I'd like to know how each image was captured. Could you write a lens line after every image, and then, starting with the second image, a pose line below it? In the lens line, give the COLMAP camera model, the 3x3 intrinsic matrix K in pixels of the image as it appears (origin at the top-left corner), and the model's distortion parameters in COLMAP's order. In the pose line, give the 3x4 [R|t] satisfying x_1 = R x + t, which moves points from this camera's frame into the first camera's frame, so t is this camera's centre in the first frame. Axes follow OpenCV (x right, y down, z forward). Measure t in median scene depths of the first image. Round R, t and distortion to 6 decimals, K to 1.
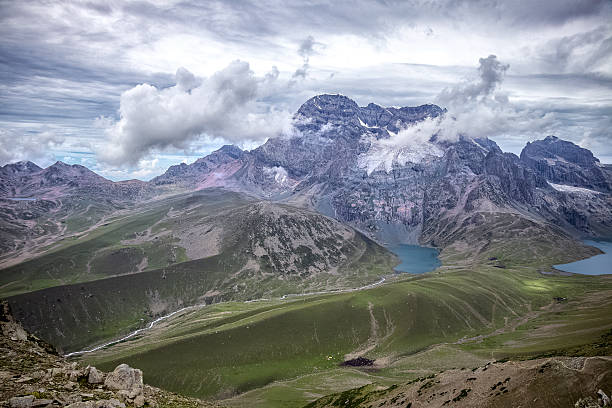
lens RADIAL K [[516.9, 0, 306.0], [0, 516.9, 204.0], [0, 0, 1]] dist [-0.165980, 0.148045]
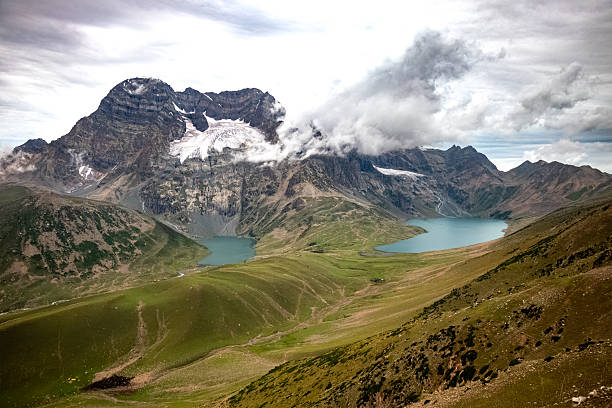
lens RADIAL K [[532.9, 0, 306.0], [0, 532.9, 204.0], [0, 0, 1]] dist [-0.235250, 0.181673]
pose [[0.952435, -0.044922, 0.301414, 0.060914], [0.044968, 0.998965, 0.006788, 0.023225], [-0.301407, 0.007089, 0.953469, 0.081985]]
